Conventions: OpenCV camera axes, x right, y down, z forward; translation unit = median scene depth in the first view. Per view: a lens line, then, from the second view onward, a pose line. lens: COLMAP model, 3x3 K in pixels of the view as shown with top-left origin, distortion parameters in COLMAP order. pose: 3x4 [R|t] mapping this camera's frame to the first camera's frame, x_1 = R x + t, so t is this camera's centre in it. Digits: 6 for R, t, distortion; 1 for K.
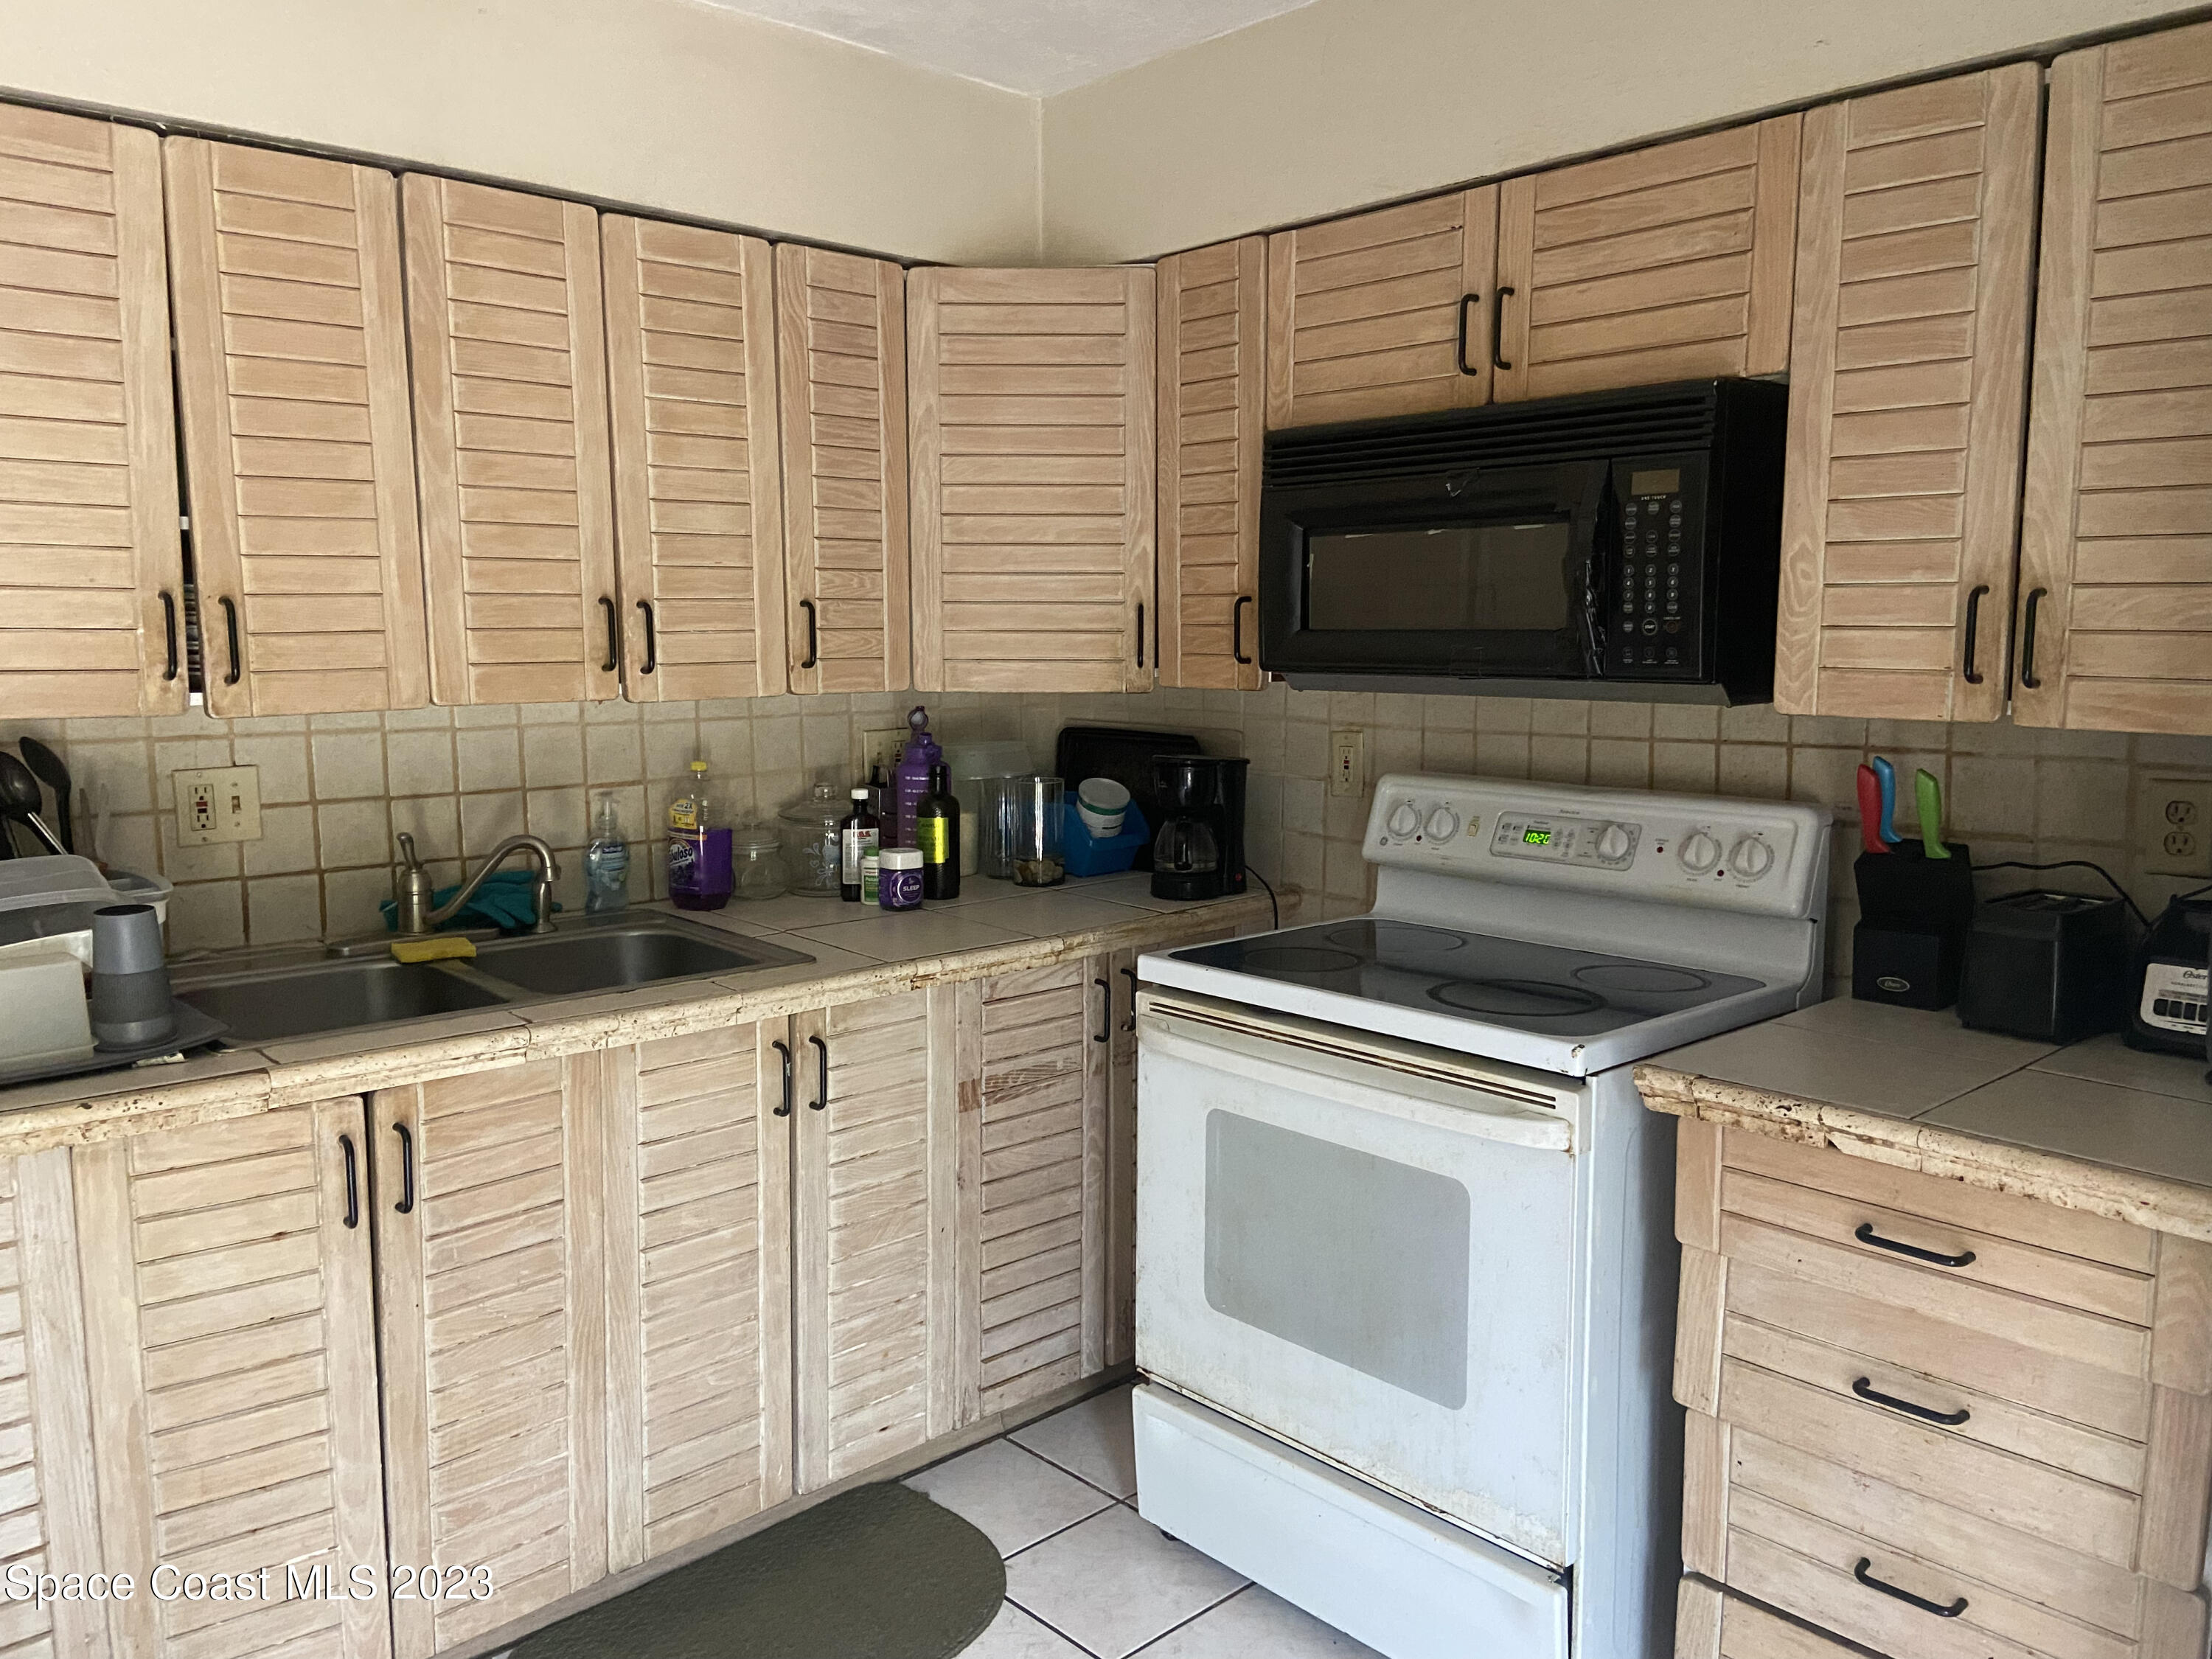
lens RADIAL K [[1685.1, 0, 1106.0], [0, 1685.1, 829.5], [0, 0, 1]] dist [0.104056, -0.127836]
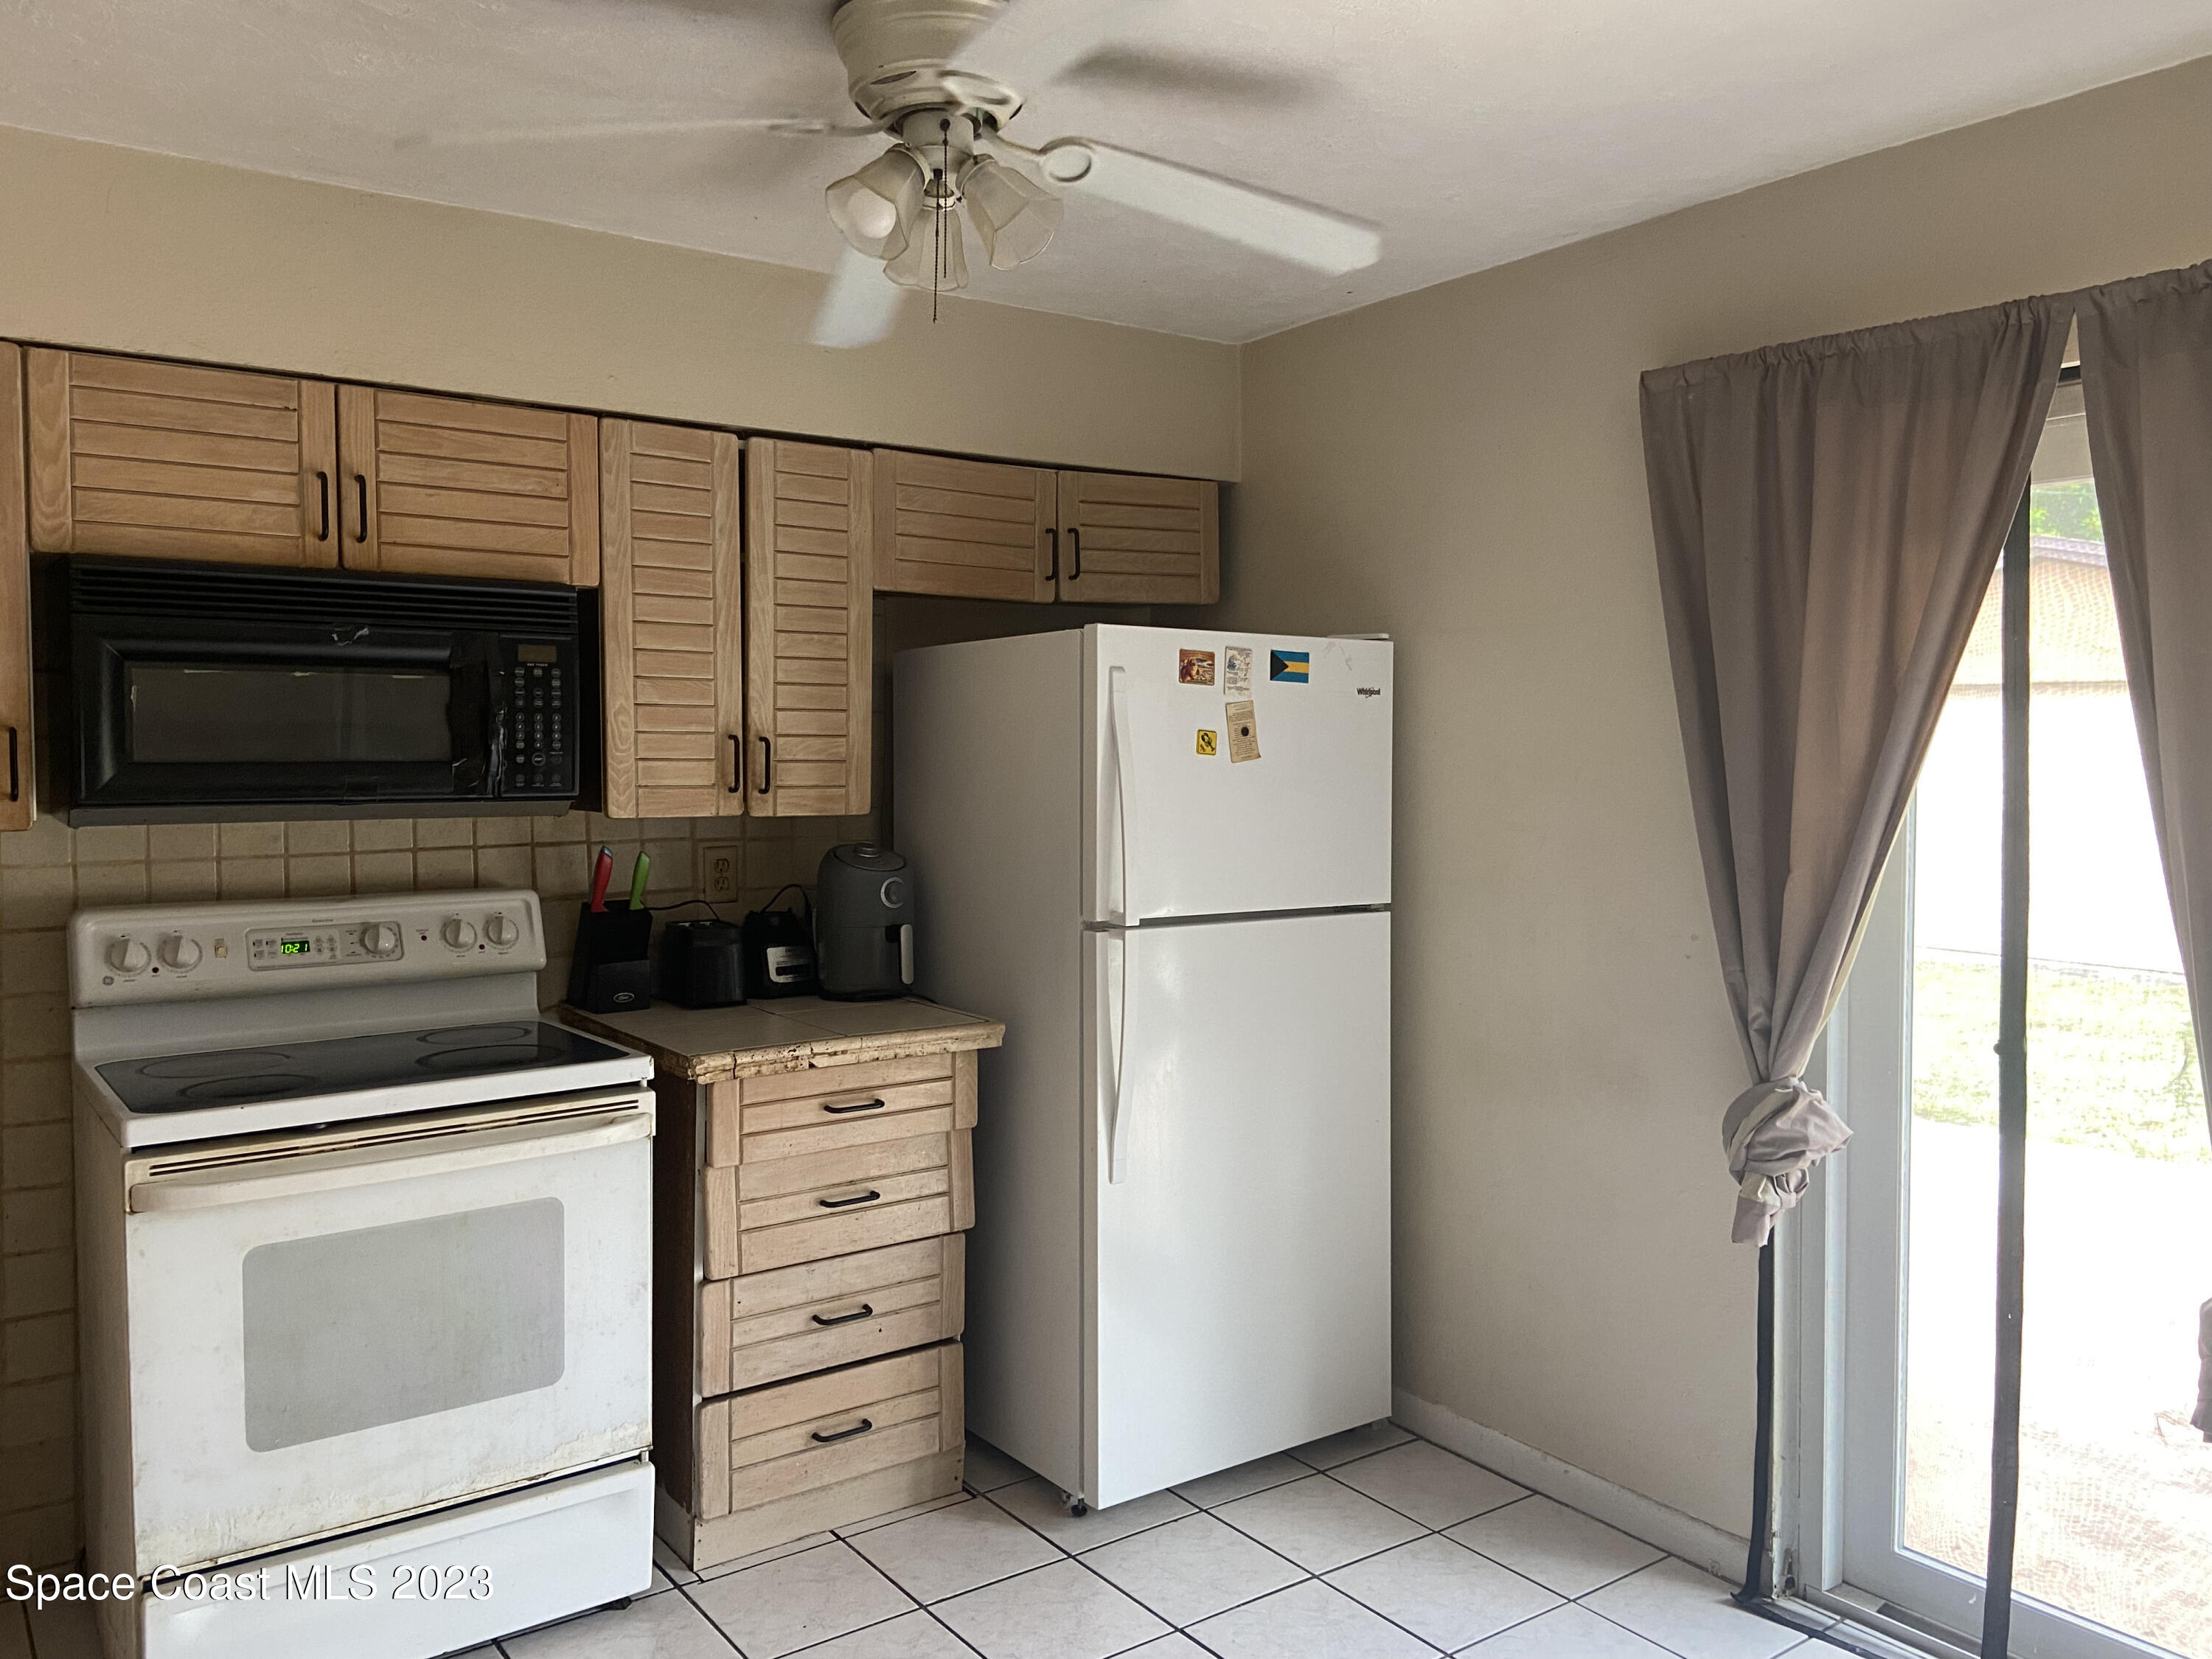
lens RADIAL K [[1685.1, 0, 1106.0], [0, 1685.1, 829.5], [0, 0, 1]] dist [0.104056, -0.127836]
pose [[0.093103, -0.048377, 0.994481, -0.982324], [0.122400, 0.991799, 0.036787, -0.058646], [-0.988104, 0.118300, 0.098261, 0.432199]]
